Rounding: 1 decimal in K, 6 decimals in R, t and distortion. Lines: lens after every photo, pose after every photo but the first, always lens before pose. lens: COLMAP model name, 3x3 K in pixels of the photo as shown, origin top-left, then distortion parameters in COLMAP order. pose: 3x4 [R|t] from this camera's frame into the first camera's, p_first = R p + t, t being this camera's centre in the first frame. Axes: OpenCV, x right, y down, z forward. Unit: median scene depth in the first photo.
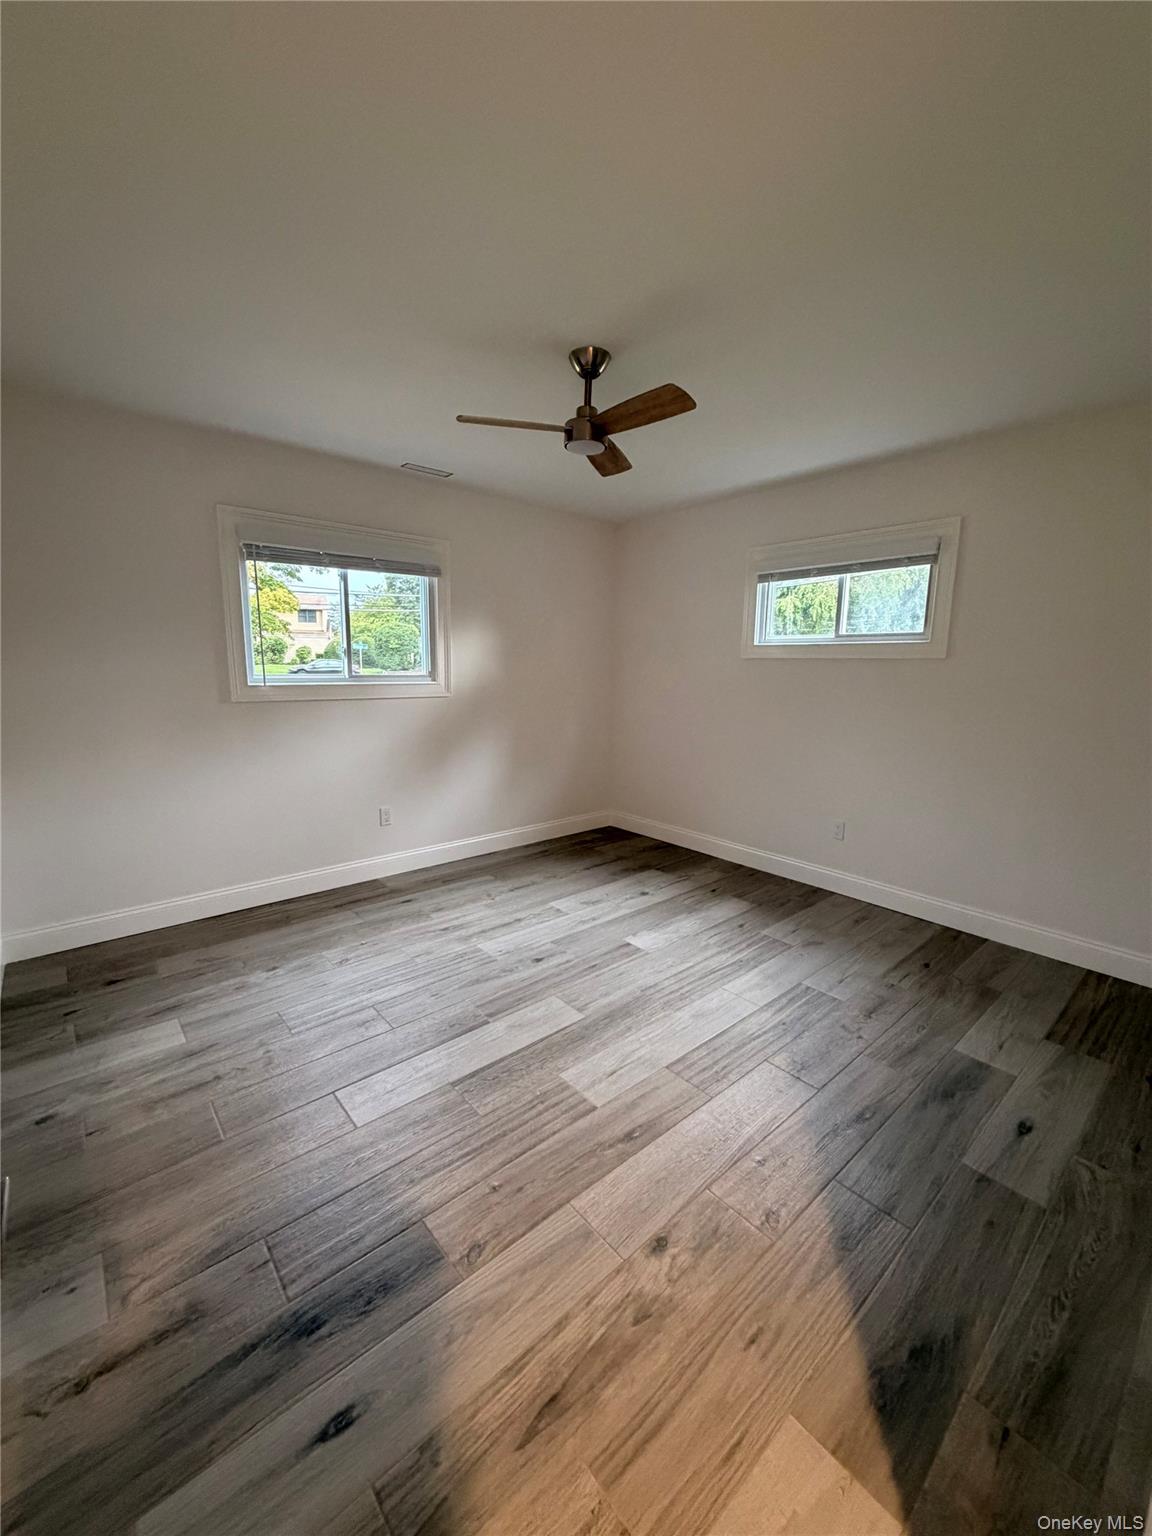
lens RADIAL K [[611.3, 0, 576.0], [0, 611.3, 768.0], [0, 0, 1]] dist [-0.000323, 0.000316]
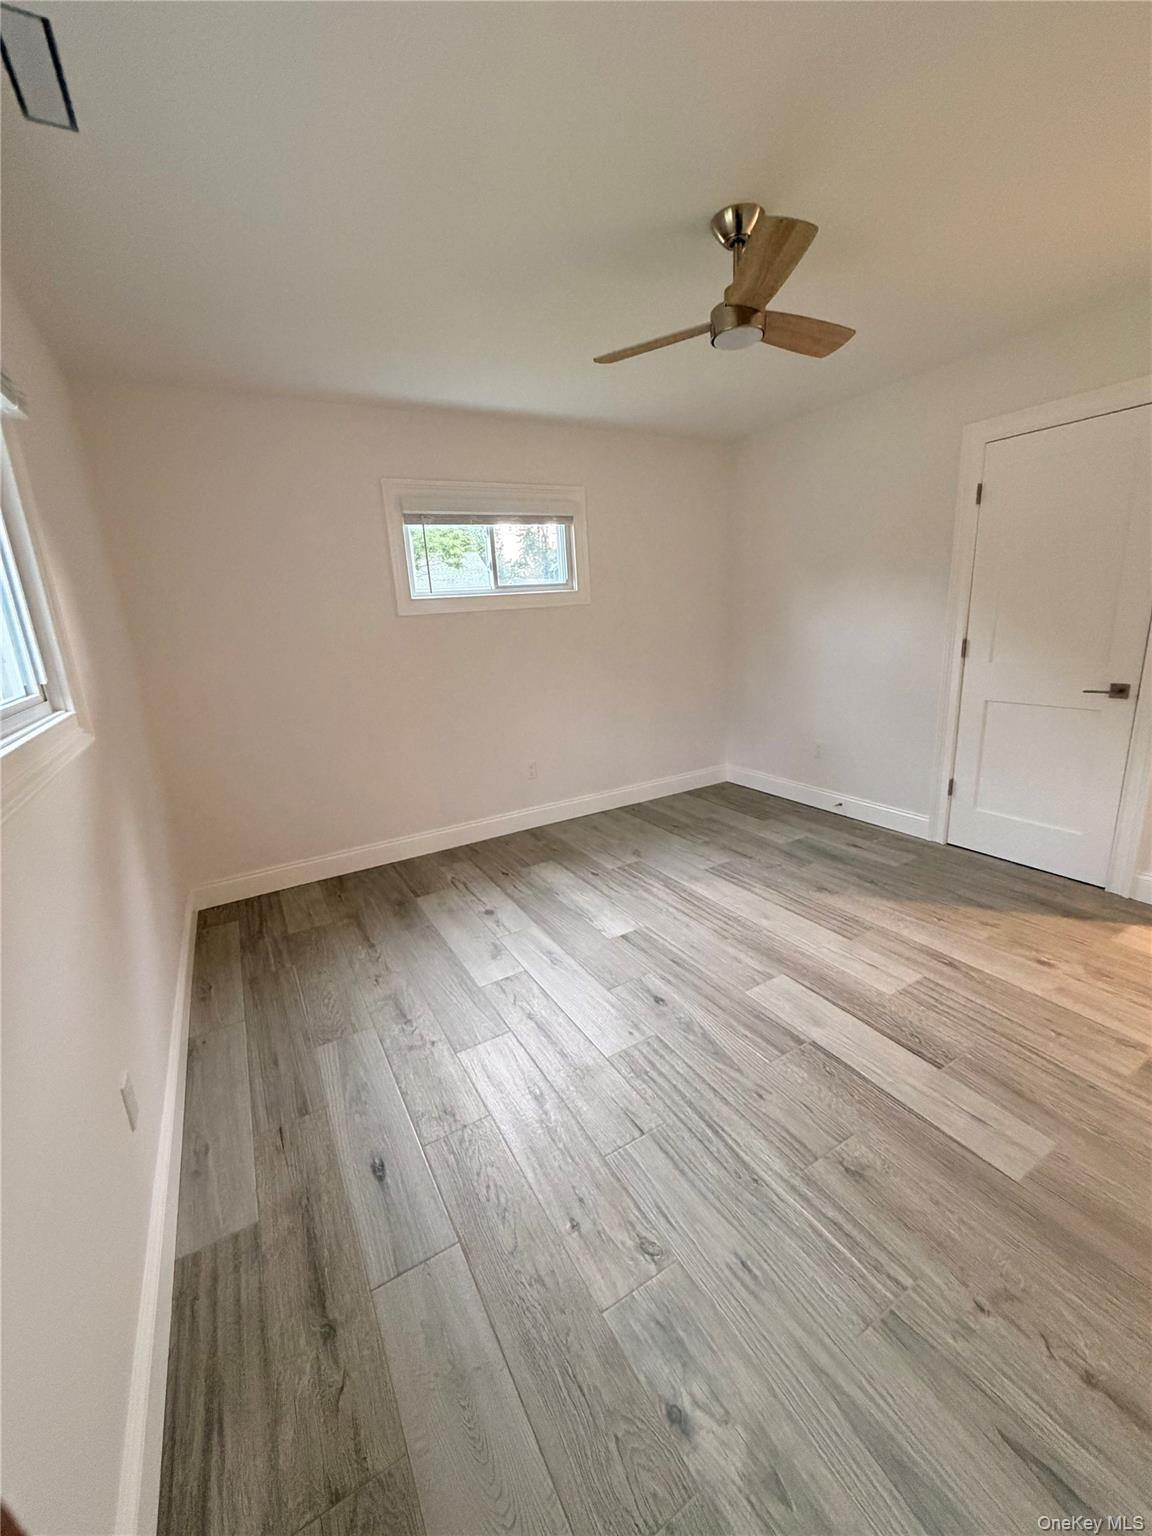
lens RADIAL K [[611.3, 0, 576.0], [0, 611.3, 768.0], [0, 0, 1]] dist [-0.000323, 0.000316]
pose [[0.190315, -0.274699, 0.942508, -0.705211], [0.227625, 0.946239, 0.229824, -0.163498], [-0.954970, 0.170799, 0.242612, 0.823626]]
